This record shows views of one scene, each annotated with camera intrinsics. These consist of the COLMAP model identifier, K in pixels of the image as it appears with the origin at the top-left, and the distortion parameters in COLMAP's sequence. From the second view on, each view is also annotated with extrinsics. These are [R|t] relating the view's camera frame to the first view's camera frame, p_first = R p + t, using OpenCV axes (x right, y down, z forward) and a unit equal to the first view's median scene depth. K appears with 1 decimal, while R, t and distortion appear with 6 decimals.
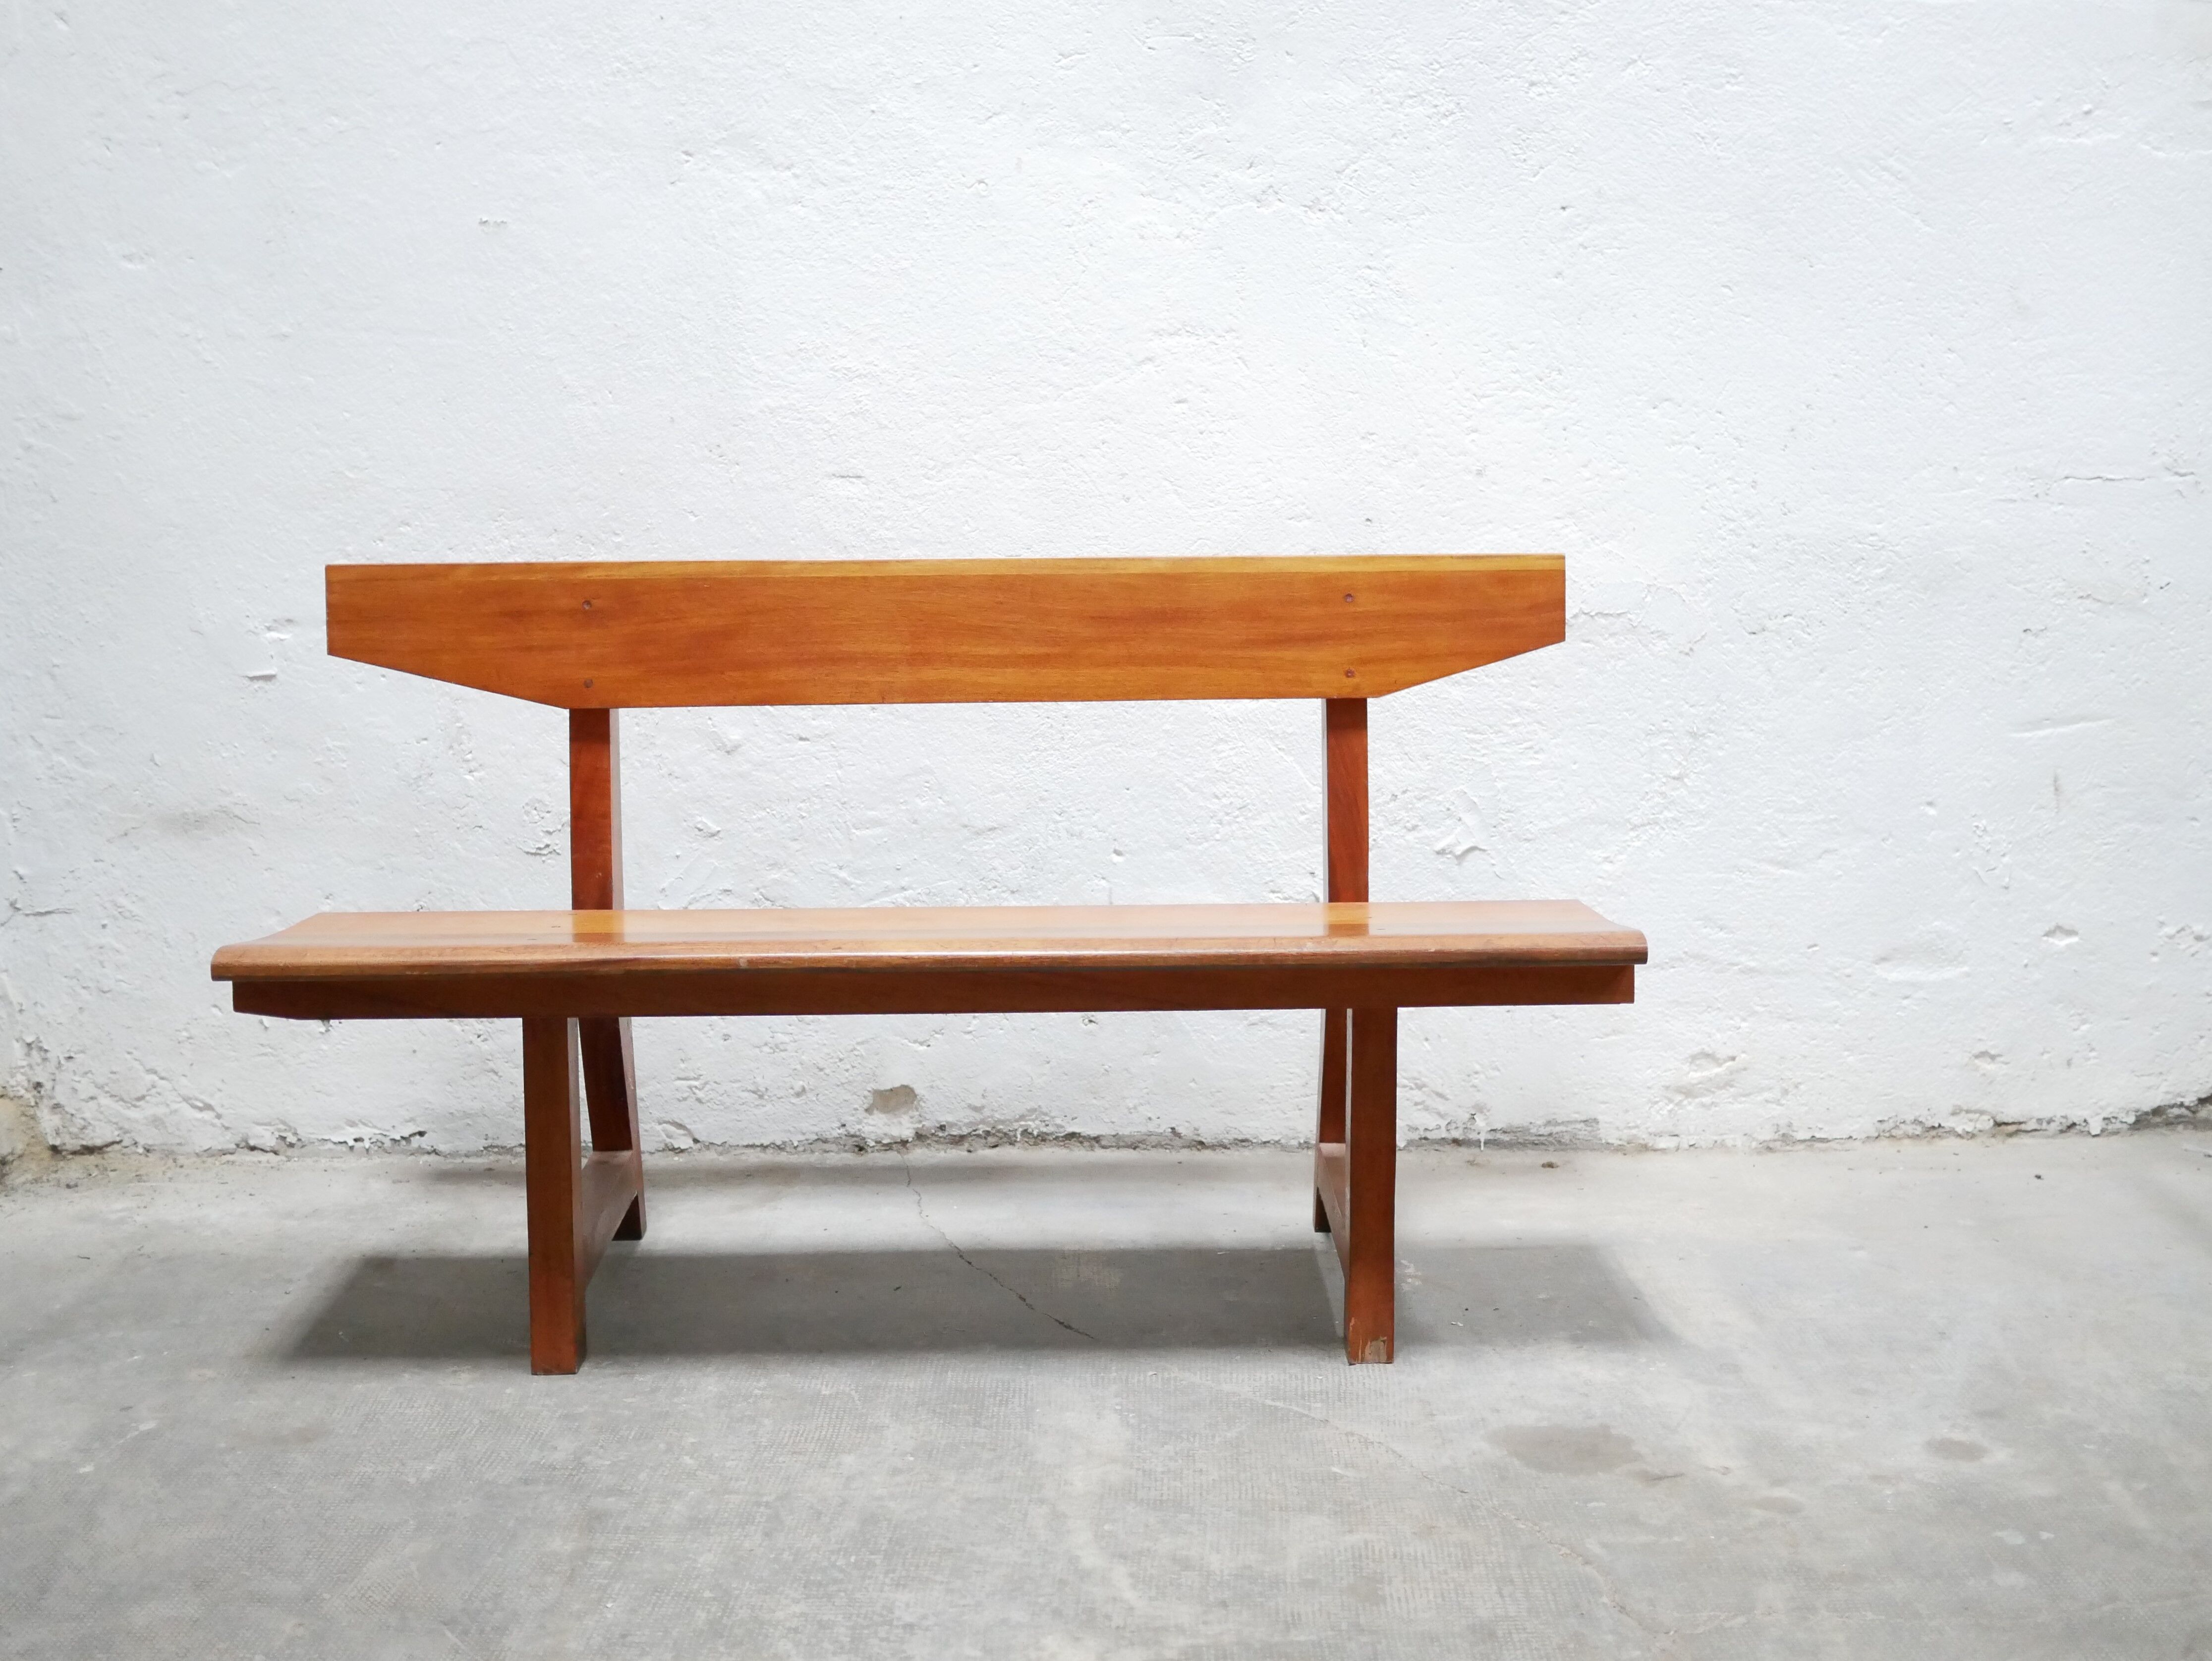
lens RADIAL K [[2543.0, 0, 1106.0], [0, 2543.0, 830.5], [0, 0, 1]] dist [-0.028637, 0.026525]
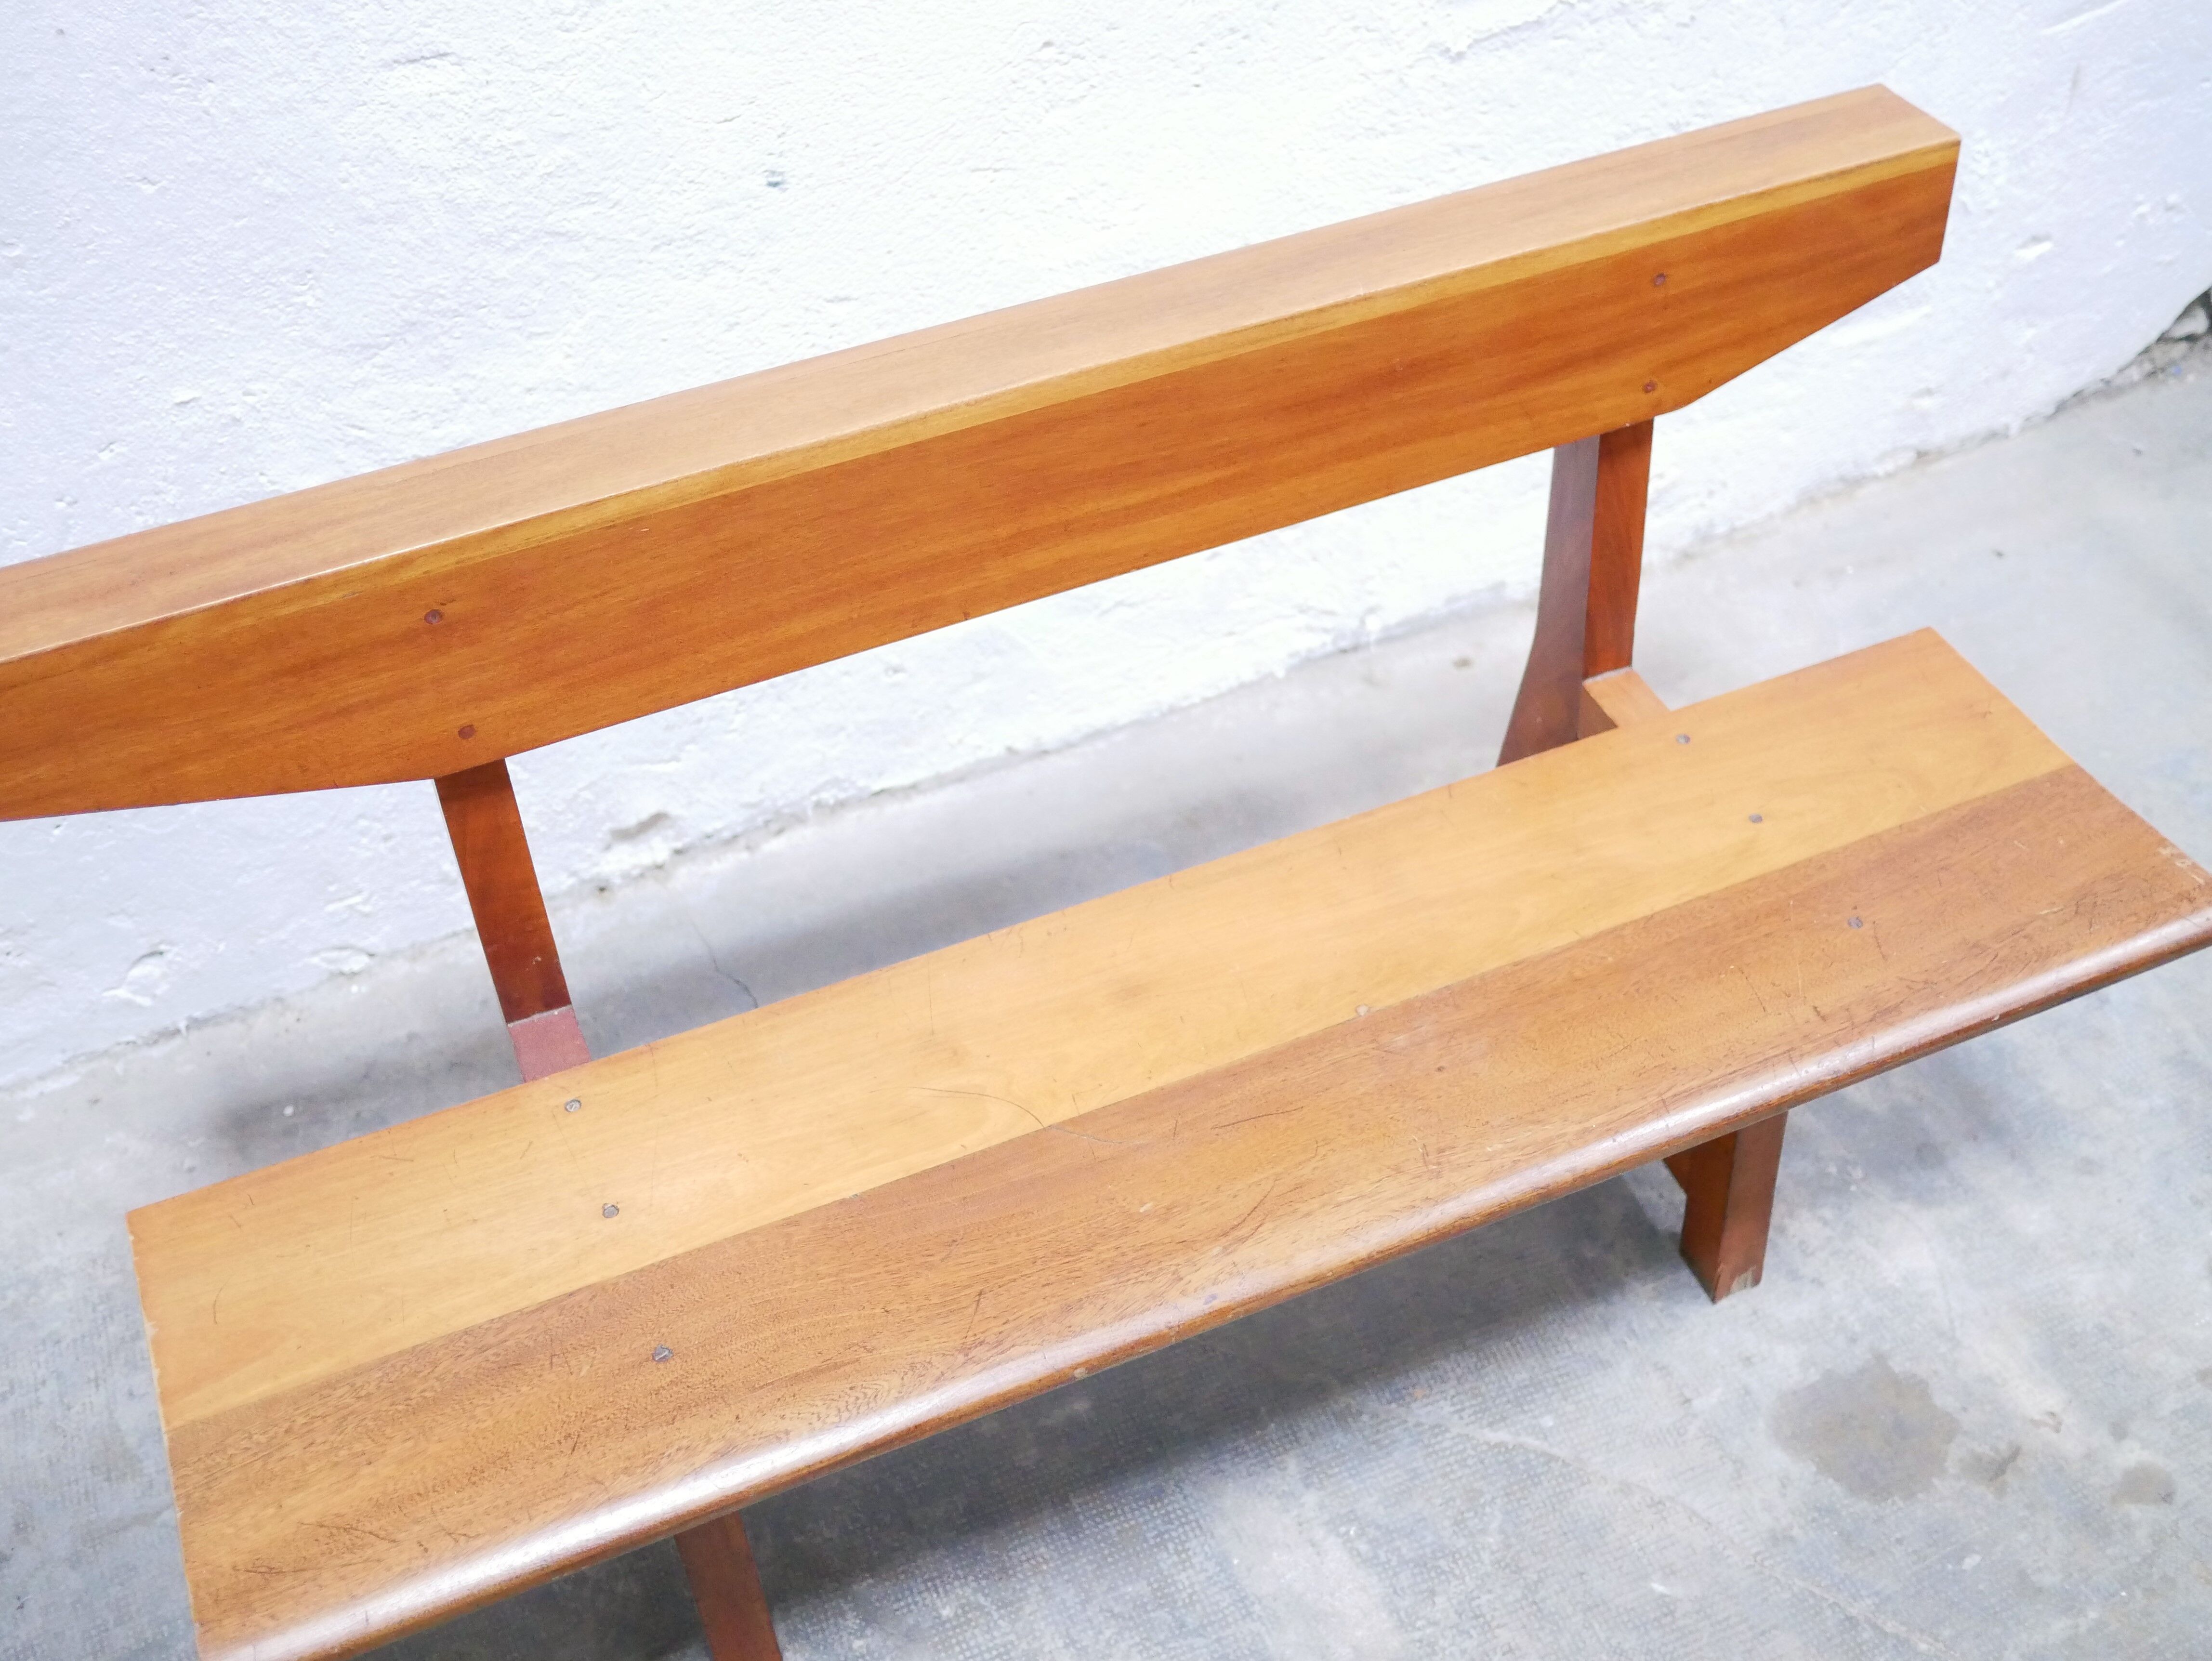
lens RADIAL K [[2476.0, 0, 1103.1], [0, 2476.0, 838.0], [0, 0, 1]] dist [-0.022513, 0.000766]
pose [[0.916293, -0.295523, 0.270321, -0.158754], [0.069536, 0.782078, 0.619290, -0.322827], [-0.394426, -0.548654, 0.737162, 0.460655]]
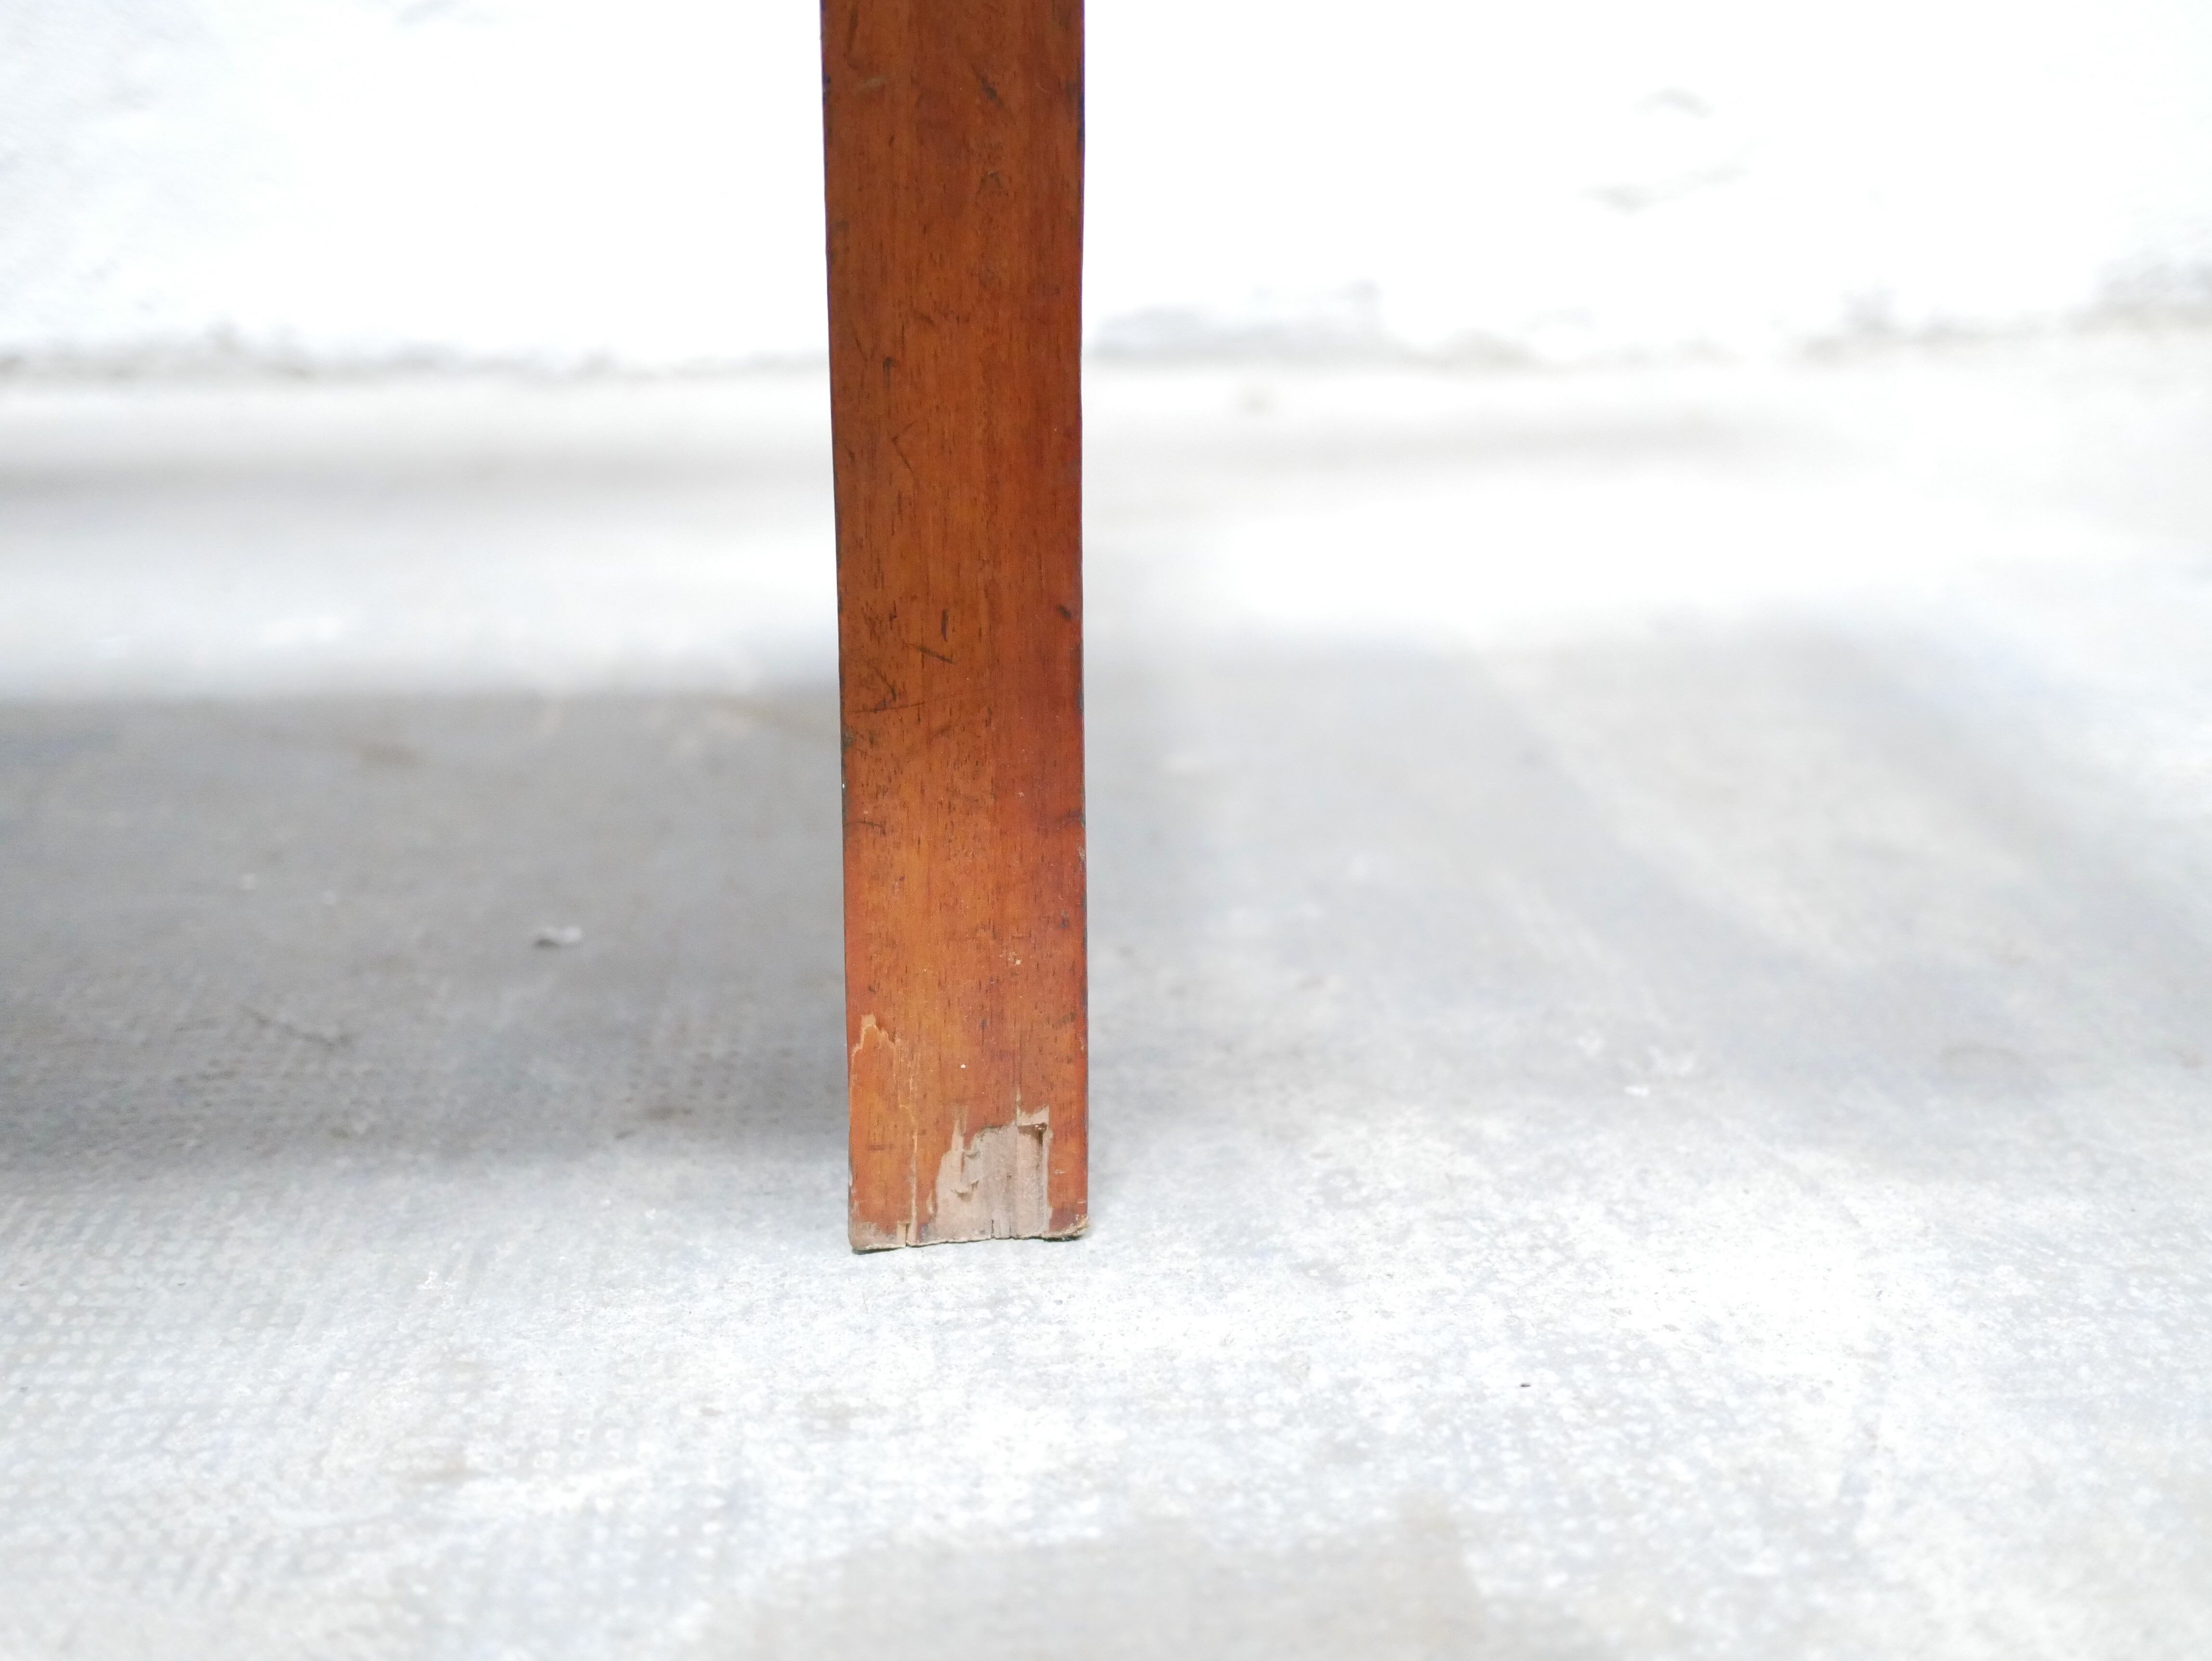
lens RADIAL K [[2542.9, 0, 1106.0], [0, 2542.9, 830.5], [0, 0, 1]] dist [-0.028637, 0.026525]
pose [[0.996098, -0.035533, 0.080782, 0.125629], [0.017516, 0.976754, 0.213648, 0.117591], [-0.086496, -0.211399, 0.973565, 0.653062]]
